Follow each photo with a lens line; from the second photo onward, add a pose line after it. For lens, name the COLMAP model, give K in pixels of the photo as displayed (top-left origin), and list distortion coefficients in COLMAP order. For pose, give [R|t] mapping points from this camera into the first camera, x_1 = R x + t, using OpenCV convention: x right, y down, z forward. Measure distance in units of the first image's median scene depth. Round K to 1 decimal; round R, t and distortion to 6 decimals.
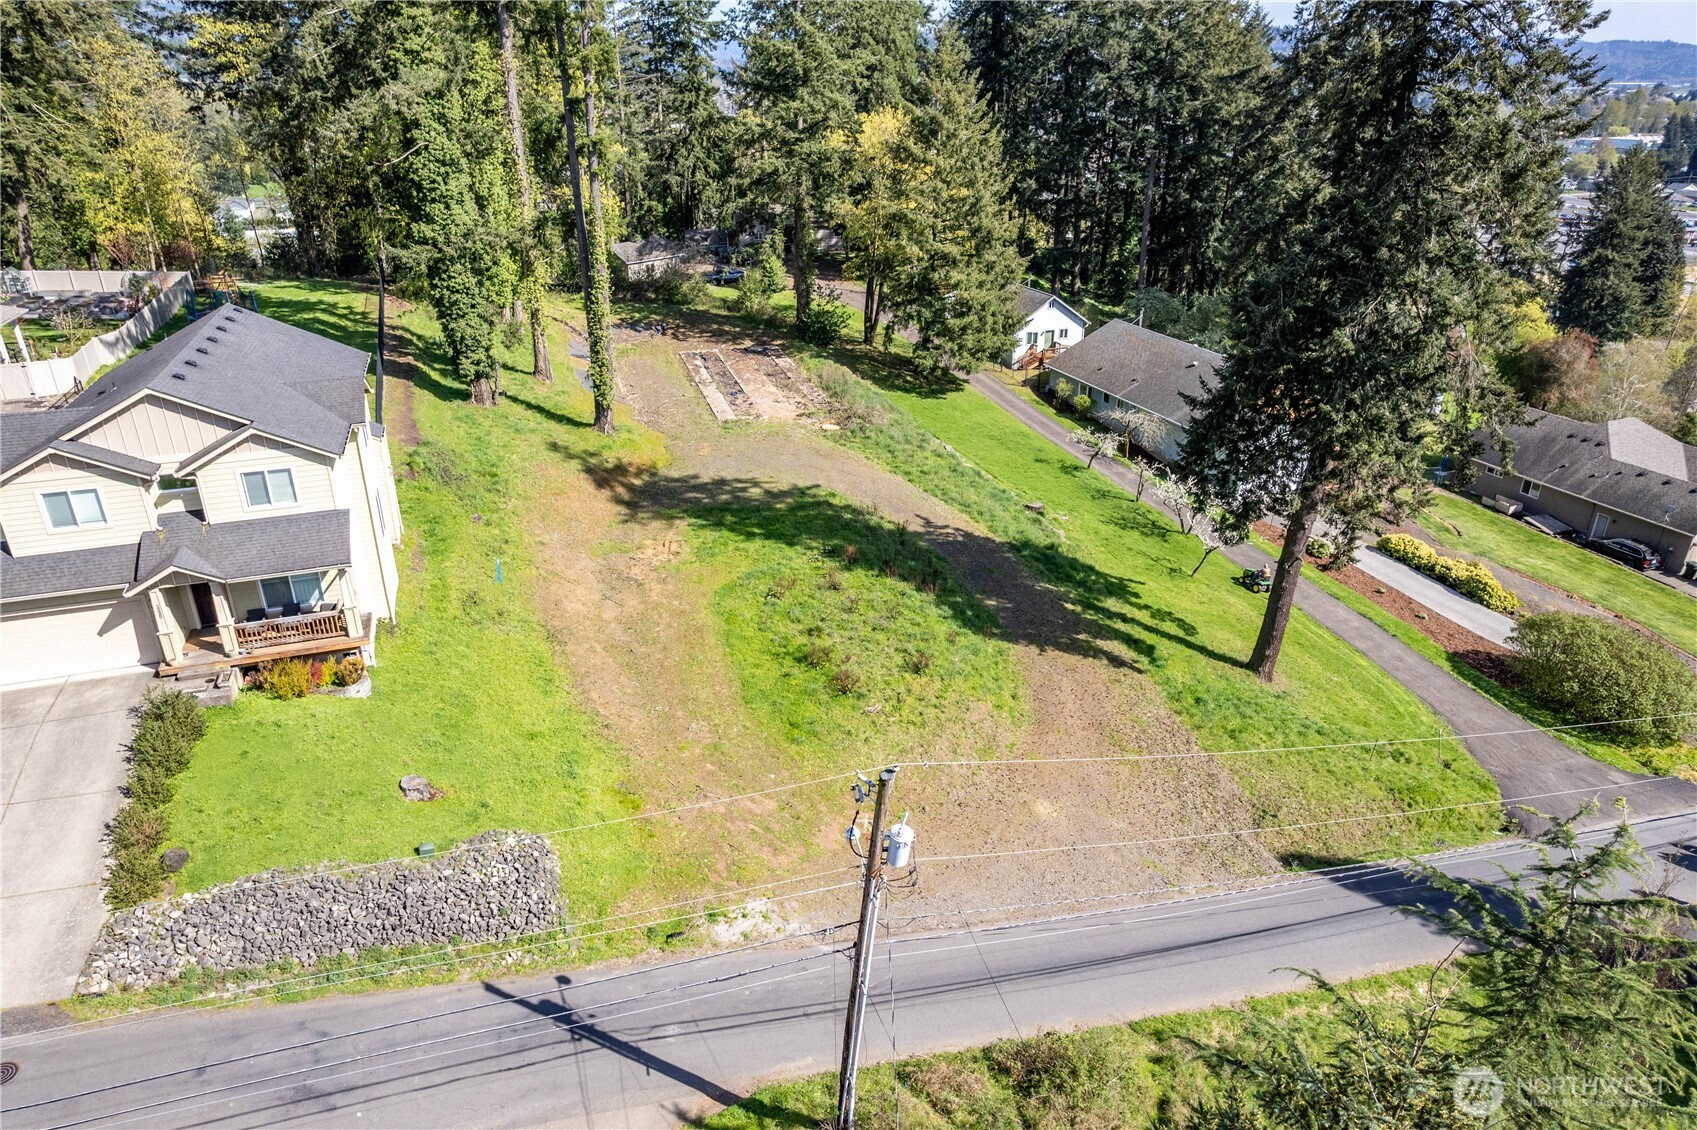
lens RADIAL K [[1091.5, 0, 848.5], [0, 1091.5, 565.0], [0, 0, 1]] dist [-0.084907, 0.078767]
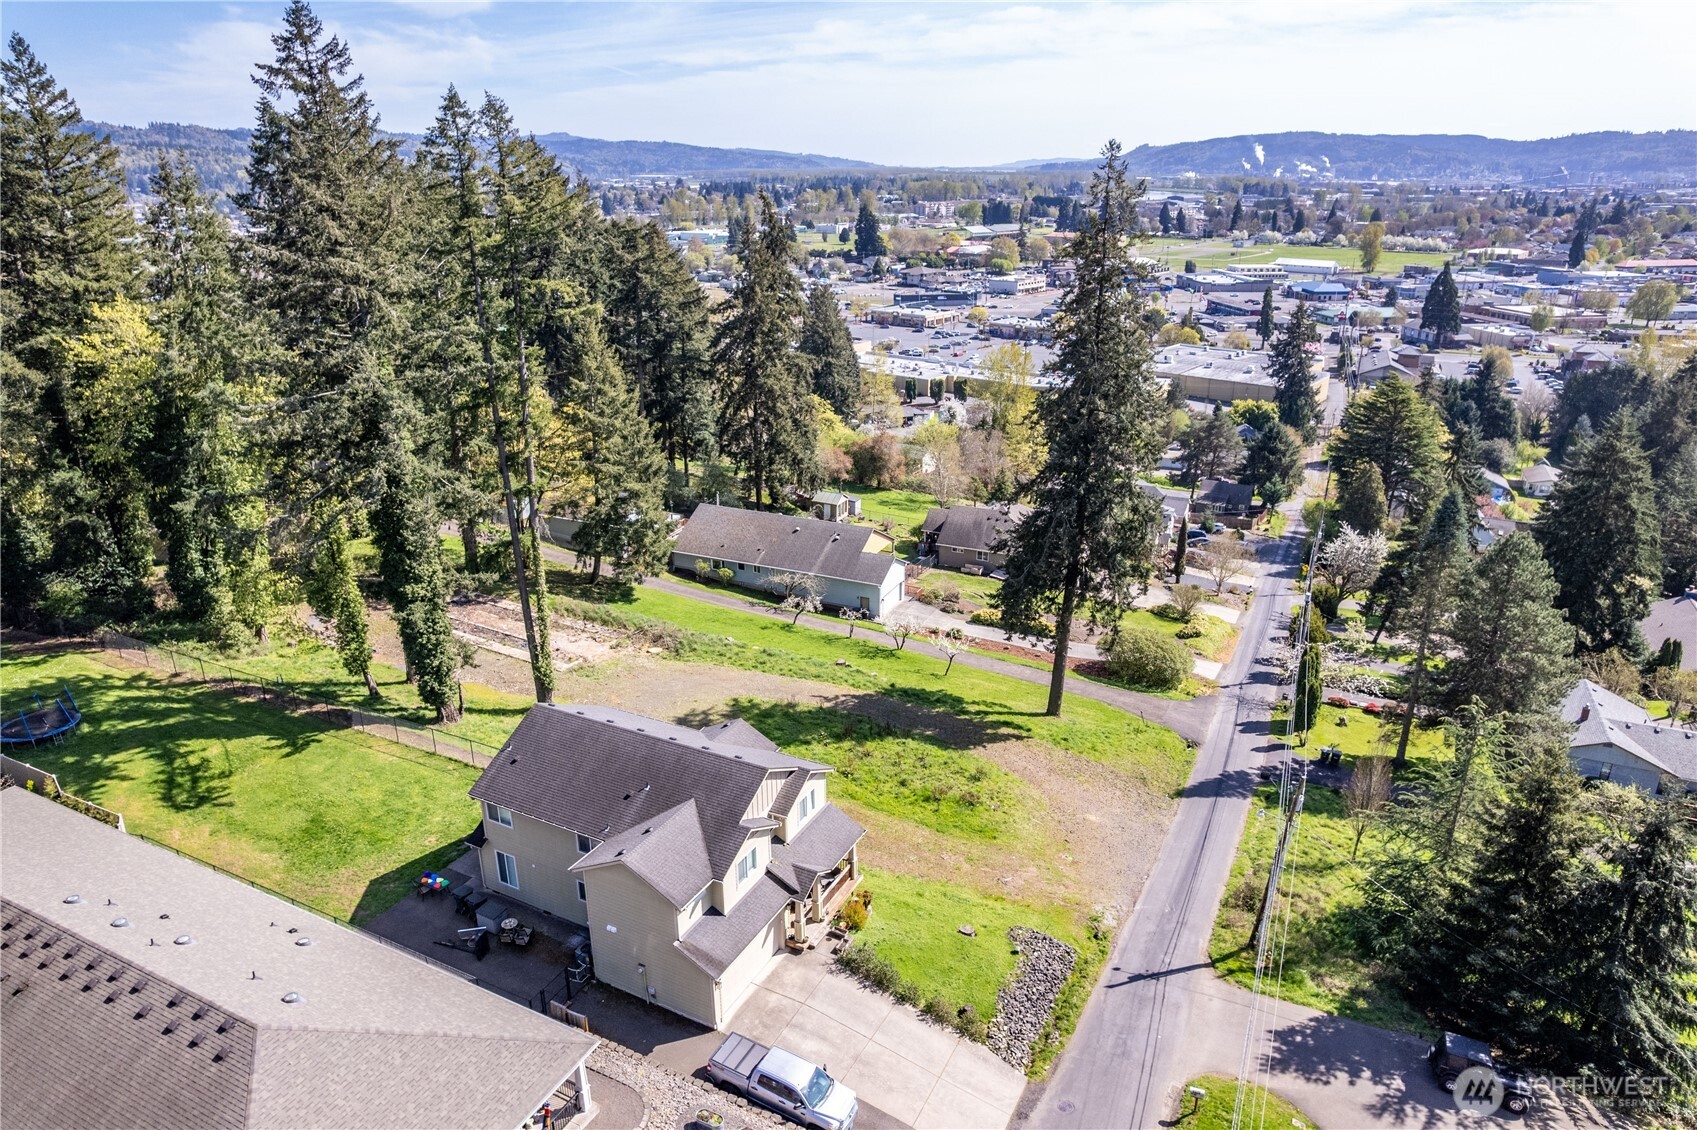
lens RADIAL K [[1091.5, 0, 848.5], [0, 1091.5, 565.0], [0, 0, 1]] dist [-0.084907, 0.078767]
pose [[0.722270, -0.241713, 0.647997, -0.835376], [0.288975, 0.956705, 0.034767, -0.258384], [-0.628346, 0.162144, 0.760849, -0.155192]]
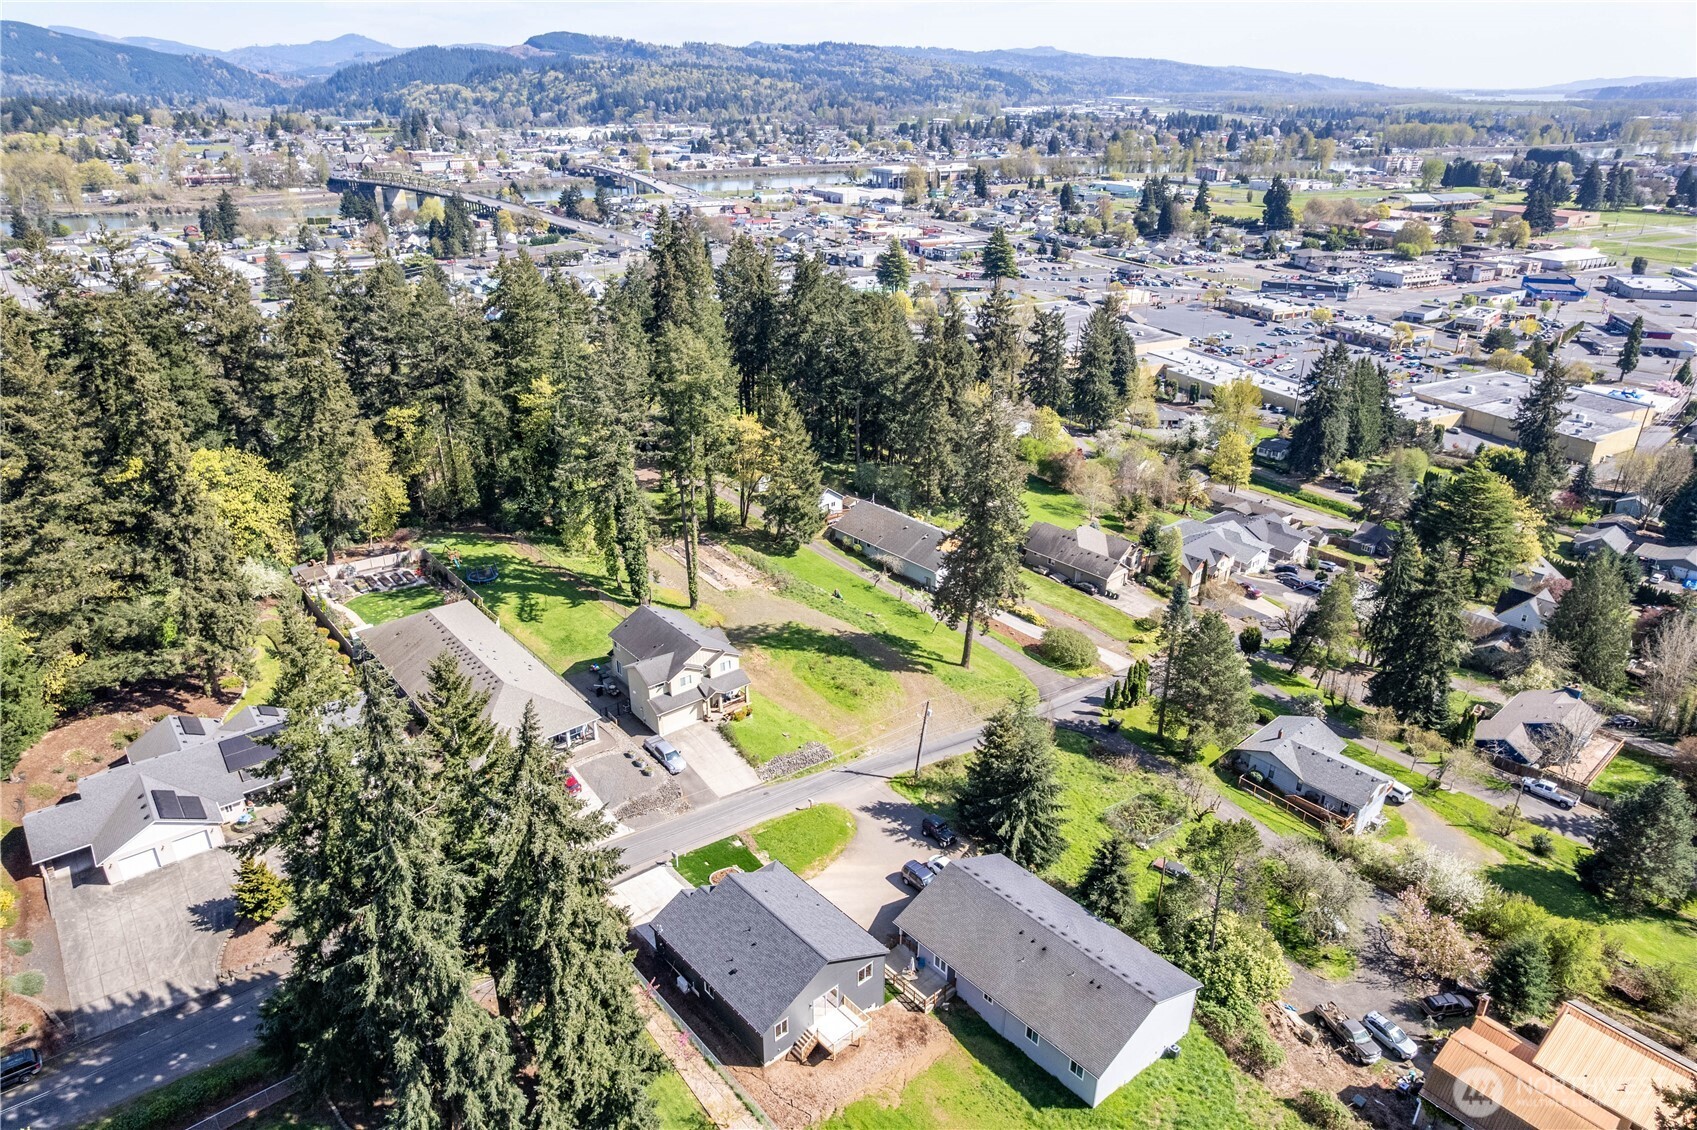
lens RADIAL K [[1091.5, 0, 848.5], [0, 1091.5, 565.0], [0, 0, 1]] dist [-0.084907, 0.078767]
pose [[0.938588, -0.138577, 0.315989, -0.756910], [0.138906, 0.990070, 0.021600, -0.261483], [-0.315845, 0.023619, 0.948517, -1.604526]]
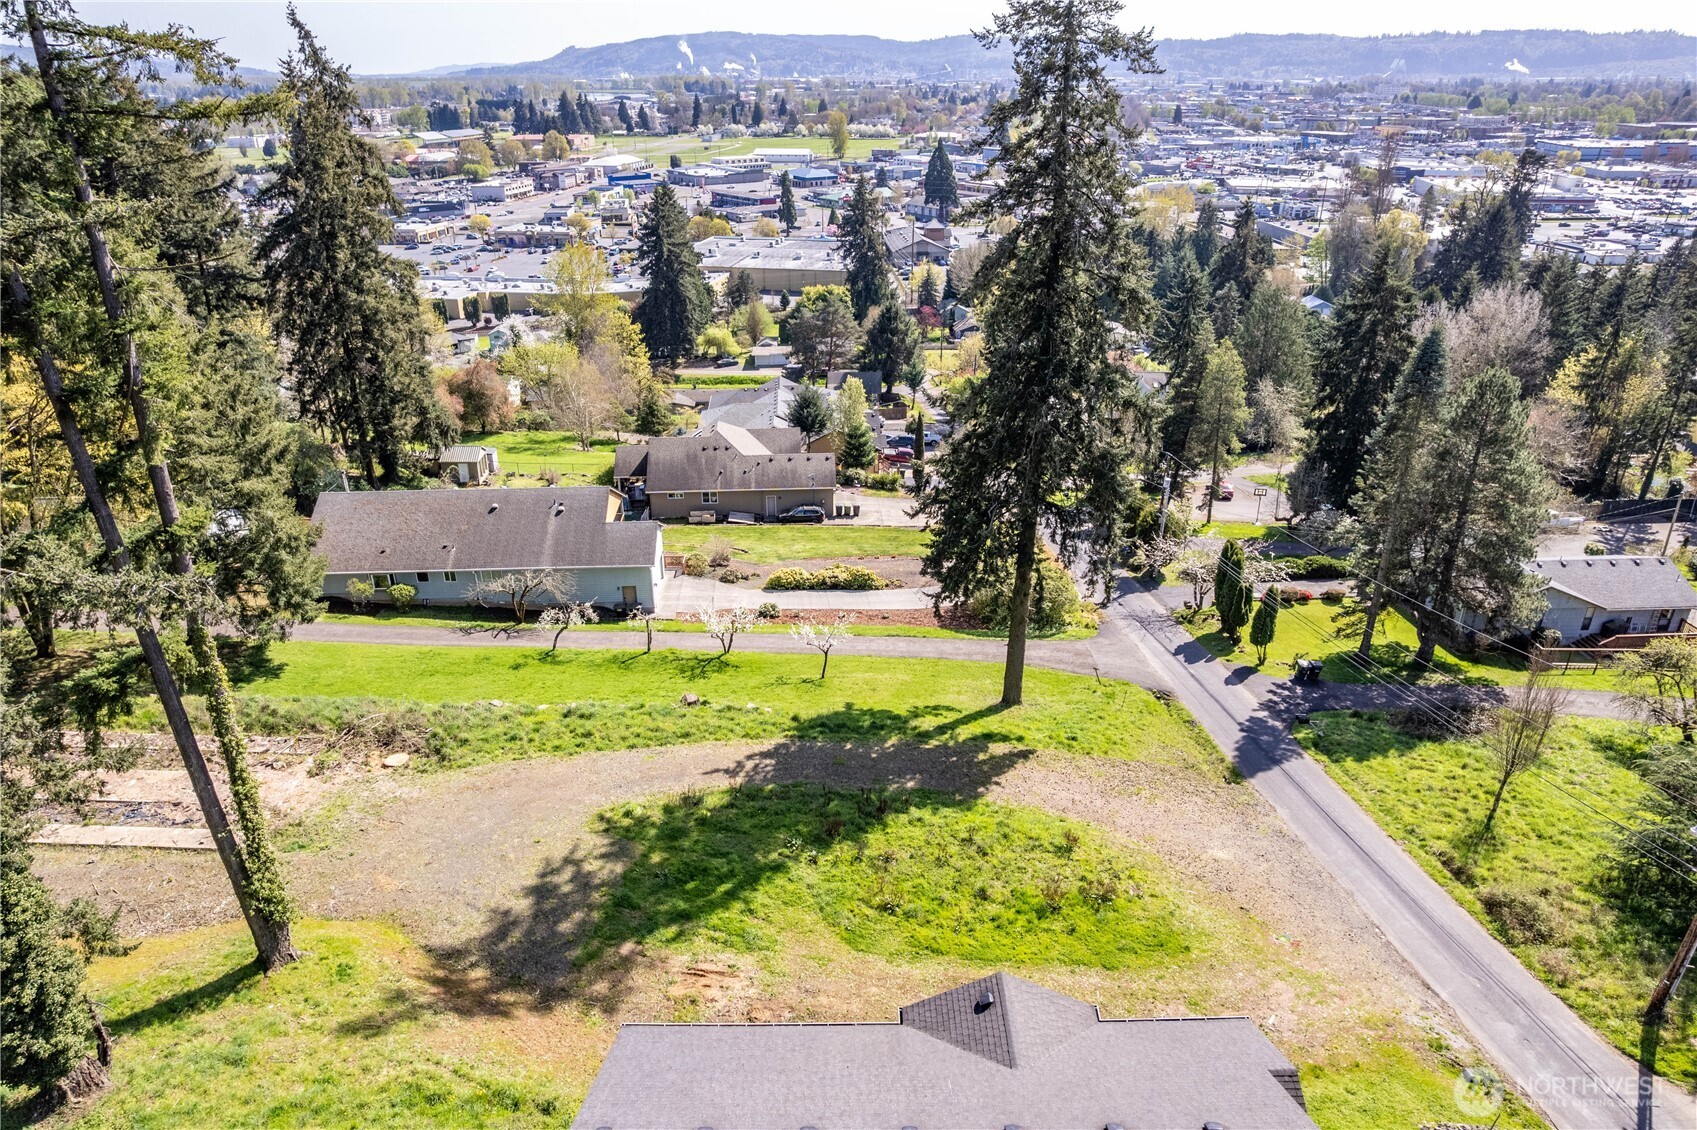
lens RADIAL K [[1091.5, 0, 848.5], [0, 1091.5, 565.0], [0, 0, 1]] dist [-0.084907, 0.078767]
pose [[0.319087, -0.398927, 0.859675, -0.626204], [0.396027, 0.880225, 0.261469, -0.399651], [-0.861015, 0.257023, 0.438855, 0.499170]]
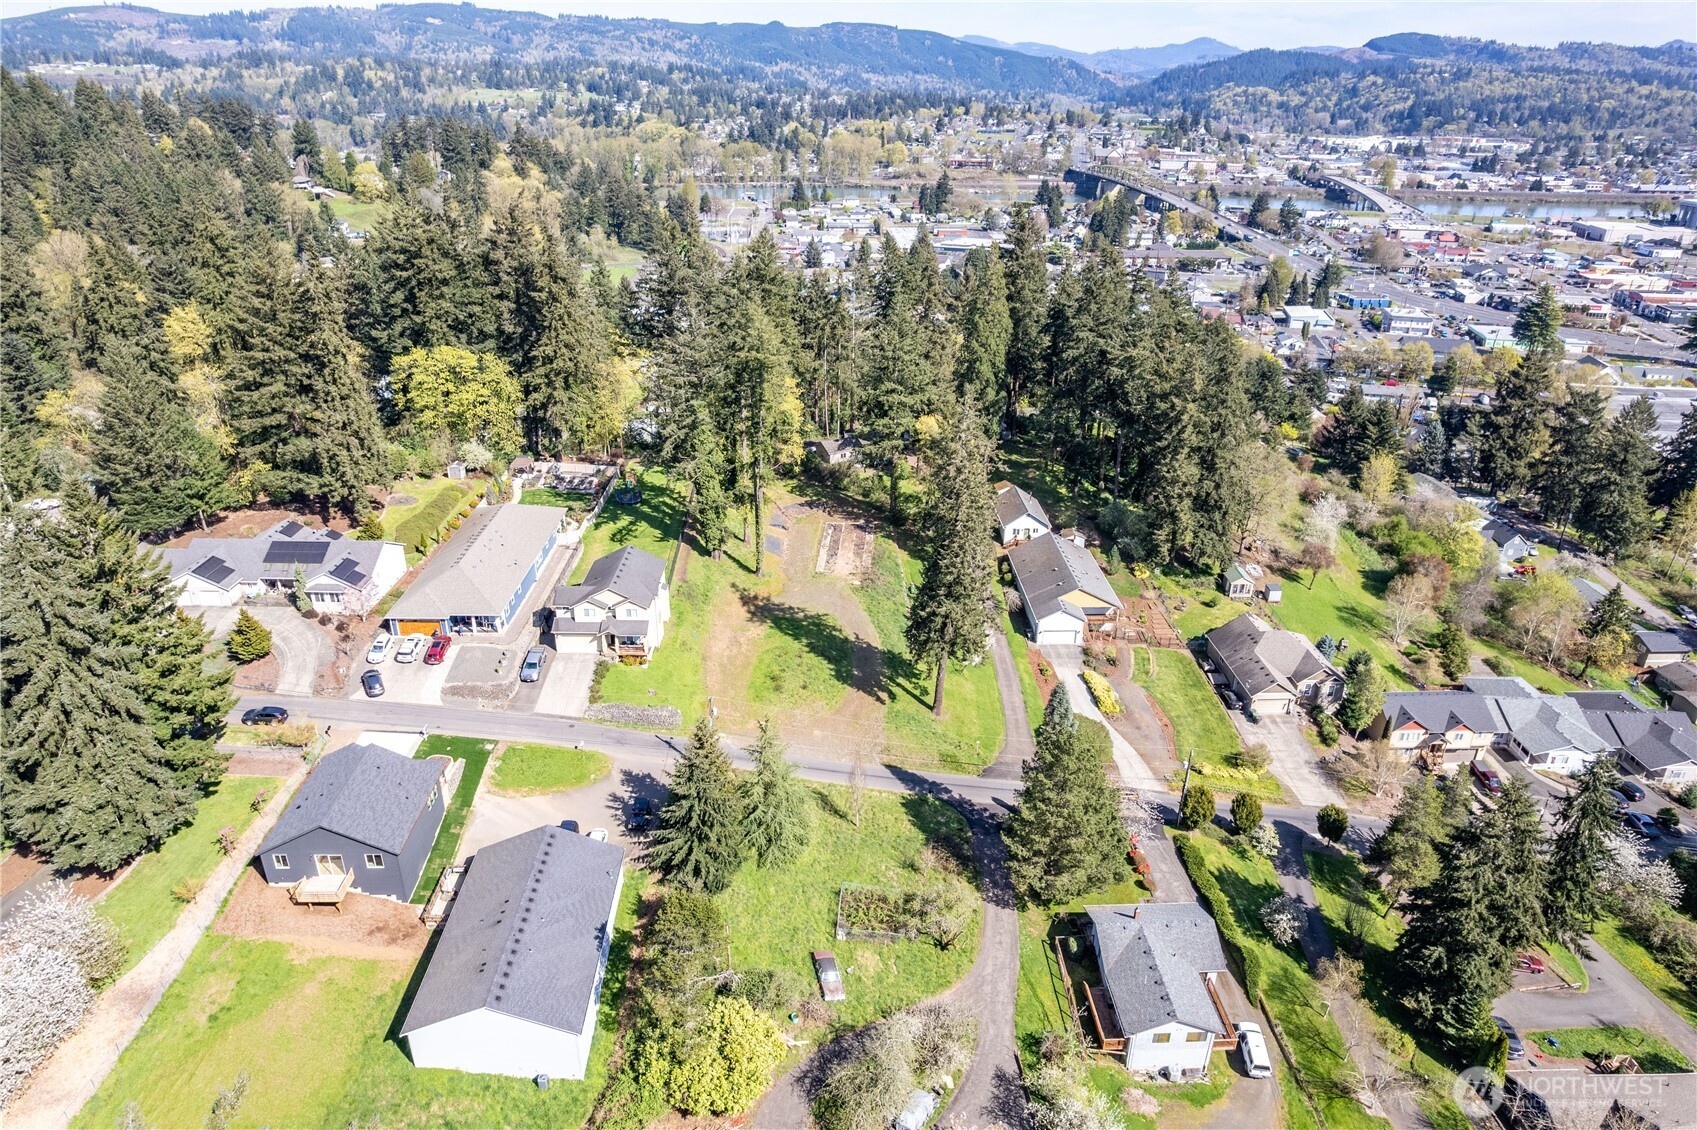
lens RADIAL K [[1091.5, 0, 848.5], [0, 1091.5, 565.0], [0, 0, 1]] dist [-0.084907, 0.078767]
pose [[0.941821, 0.145172, -0.303147, 0.859887], [-0.145511, 0.989121, 0.021598, -0.273391], [0.302985, 0.023769, 0.952699, -1.581765]]
